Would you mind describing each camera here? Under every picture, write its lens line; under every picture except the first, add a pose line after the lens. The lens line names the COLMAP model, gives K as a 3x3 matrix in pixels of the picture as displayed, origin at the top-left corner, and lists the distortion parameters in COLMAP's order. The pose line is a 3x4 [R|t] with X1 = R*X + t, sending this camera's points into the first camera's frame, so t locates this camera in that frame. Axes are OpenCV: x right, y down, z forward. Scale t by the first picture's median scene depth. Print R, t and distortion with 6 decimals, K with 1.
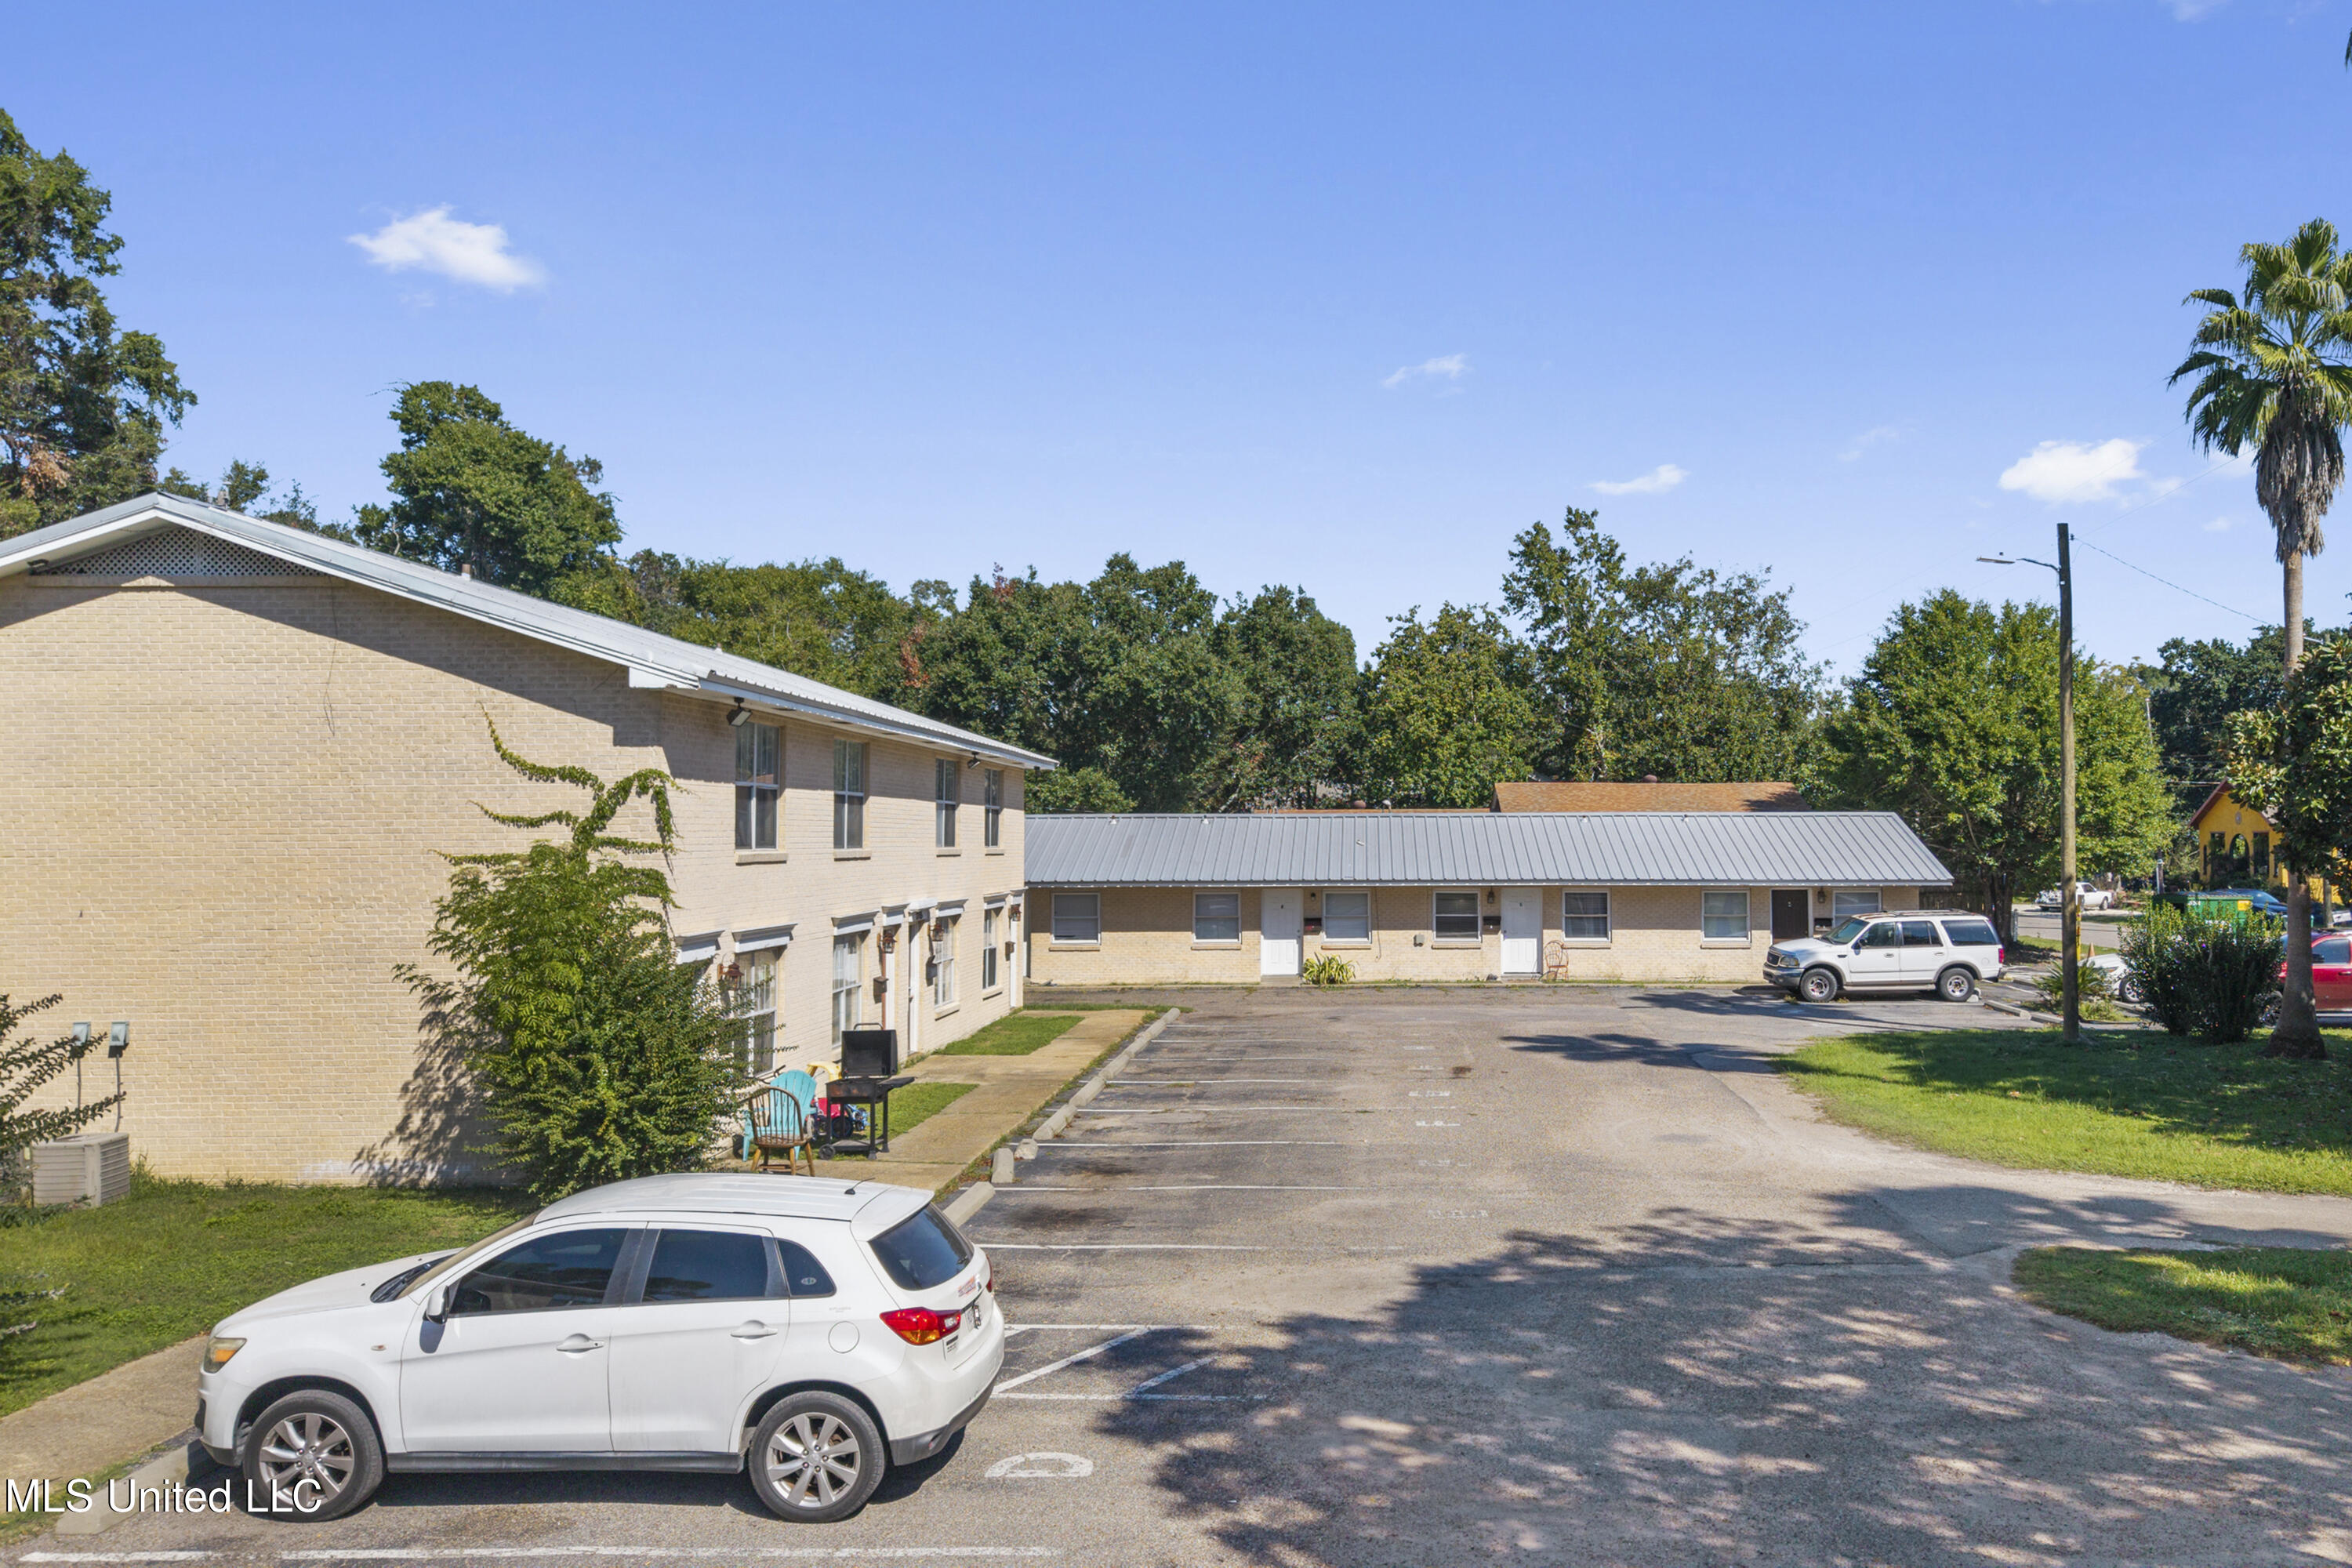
lens RADIAL K [[1835.5, 0, 1314.3], [0, 1835.5, 789.7], [0, 0, 1]] dist [0.062569, -0.072819]
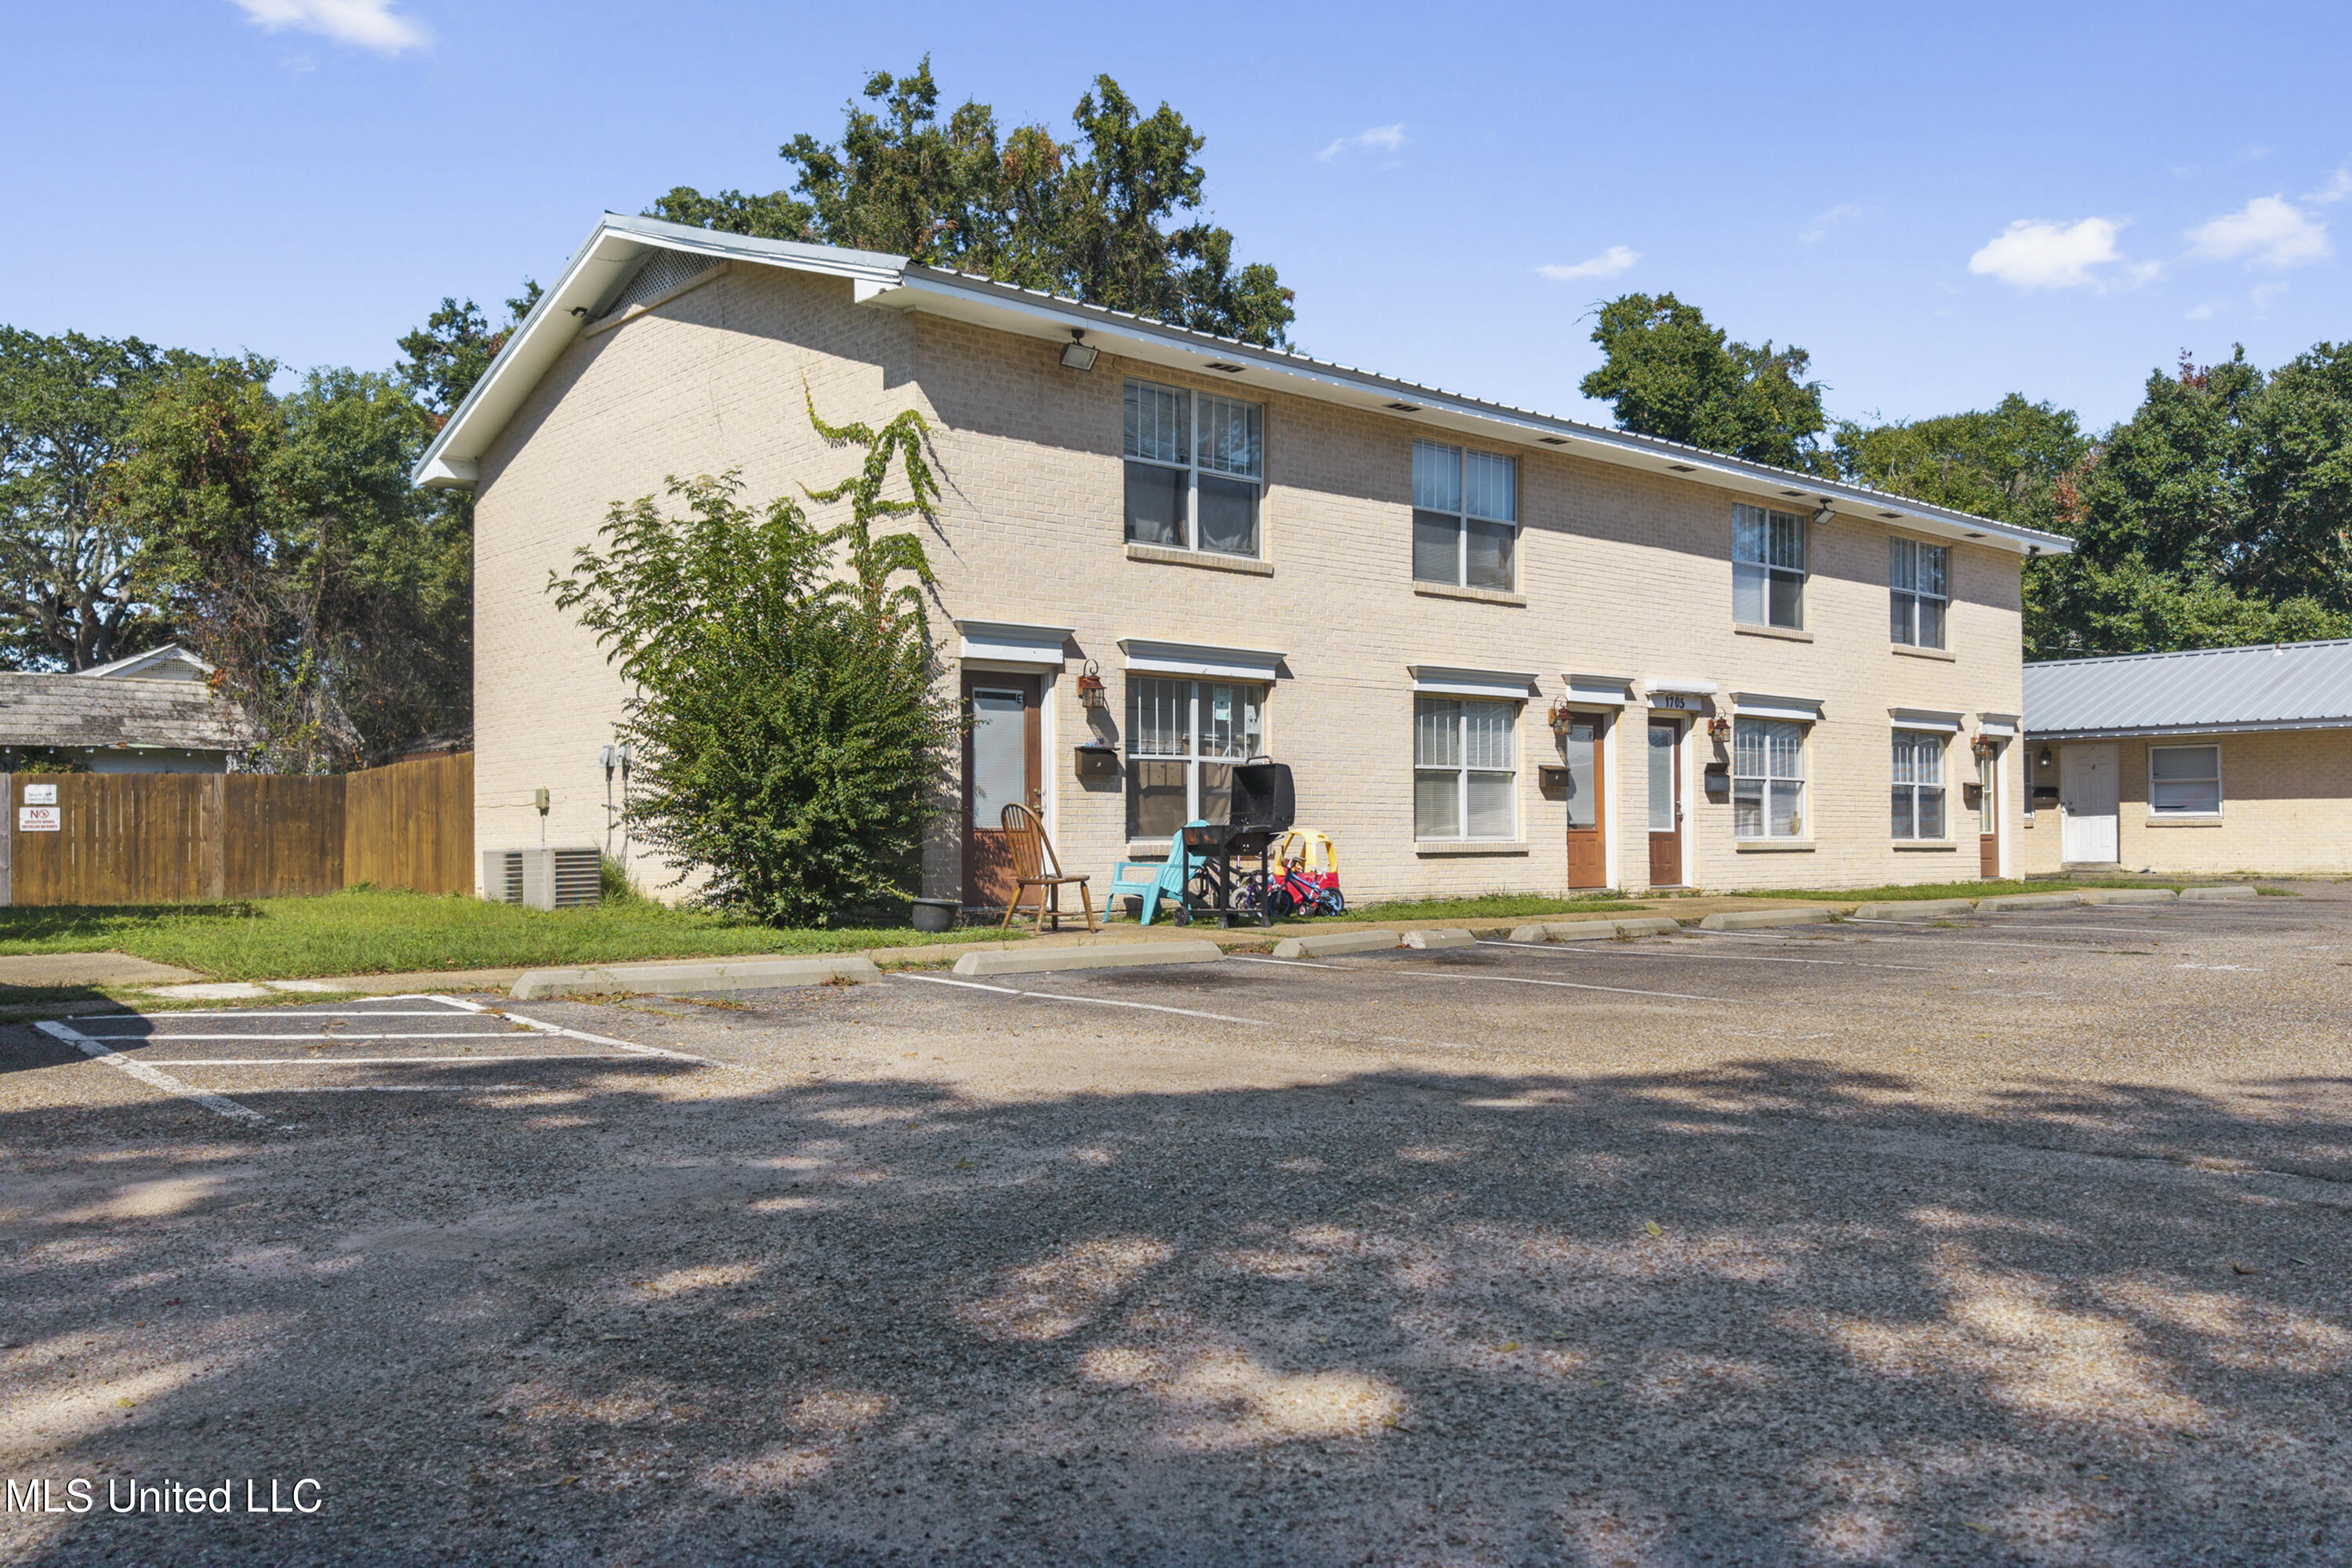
lens RADIAL K [[1835.5, 0, 1182.9], [0, 1835.5, 760.3], [0, 0, 1]] dist [0.062569, -0.072819]
pose [[0.685258, -0.023720, -0.727914, 0.145936], [0.018691, 0.999713, -0.014981, 0.074572], [0.728060, -0.003339, 0.685505, 0.257857]]
